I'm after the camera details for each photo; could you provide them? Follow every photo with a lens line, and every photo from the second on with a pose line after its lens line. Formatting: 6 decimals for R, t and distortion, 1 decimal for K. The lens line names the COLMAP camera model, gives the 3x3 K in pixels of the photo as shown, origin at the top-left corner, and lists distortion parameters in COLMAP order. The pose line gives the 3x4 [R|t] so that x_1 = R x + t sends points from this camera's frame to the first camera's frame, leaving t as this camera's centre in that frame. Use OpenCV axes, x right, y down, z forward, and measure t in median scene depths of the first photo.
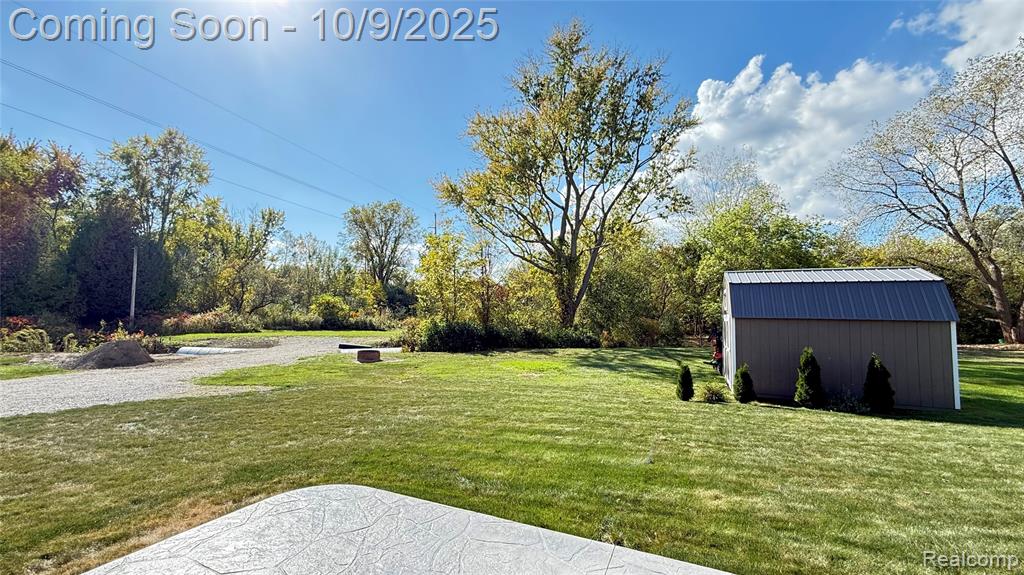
lens RADIAL K [[407.9, 0, 508.0], [0, 407.9, 287.3], [0, 0, 1]] dist [-0.001519, -0.000061]
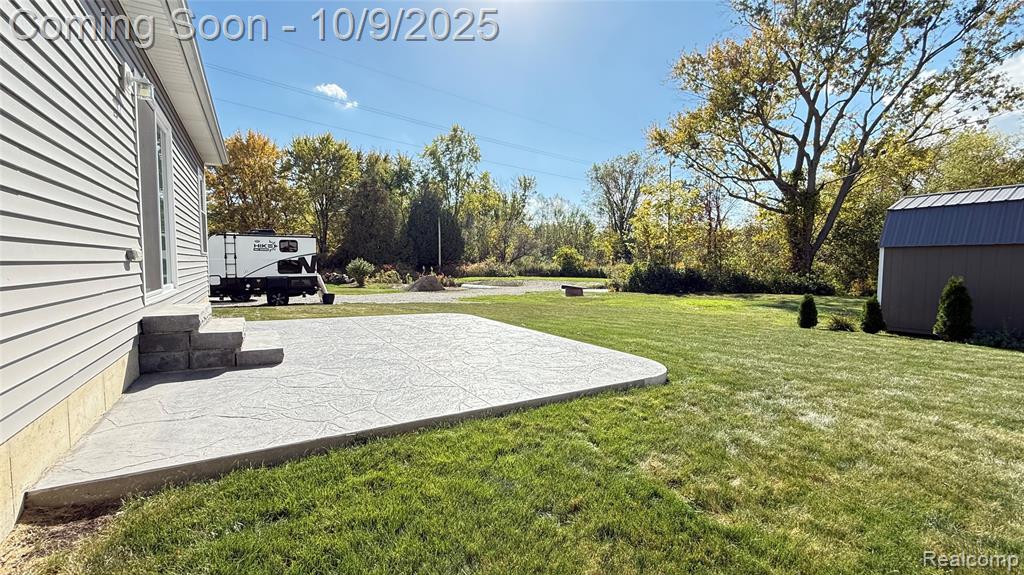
lens RADIAL K [[407.9, 0, 508.0], [0, 407.9, 287.3], [0, 0, 1]] dist [-0.001519, -0.000061]
pose [[0.824730, 0.024462, -0.564998, 0.101856], [0.039897, 0.994058, 0.101278, 0.009844], [0.564118, -0.106069, 0.818853, -0.070707]]
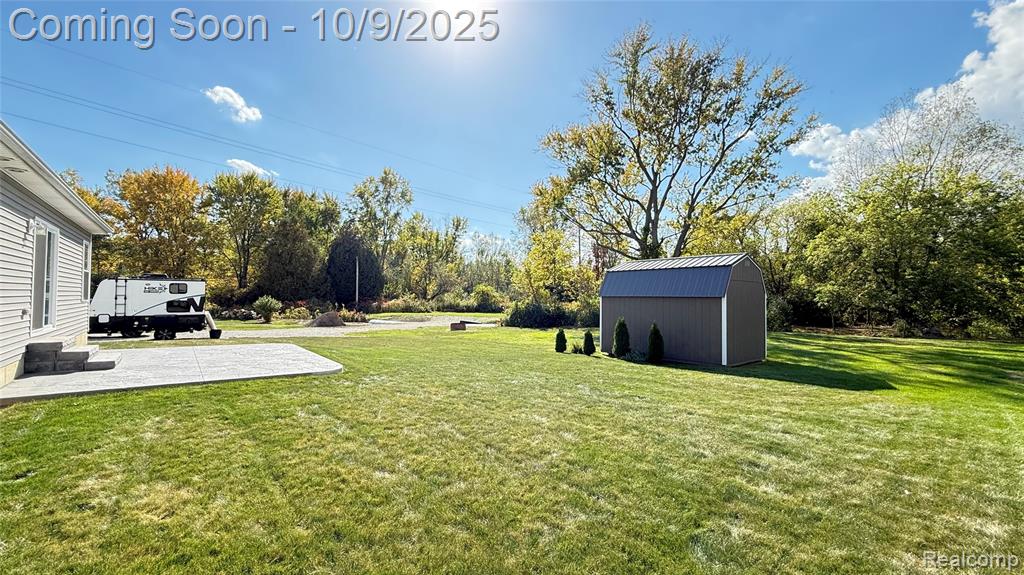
lens RADIAL K [[407.9, 0, 508.0], [0, 407.9, 287.3], [0, 0, 1]] dist [-0.001519, -0.000061]
pose [[0.891196, -0.015960, -0.453337, 0.245532], [0.029174, 0.999328, 0.022171, 0.000560], [0.452679, -0.032984, 0.891063, -0.104479]]
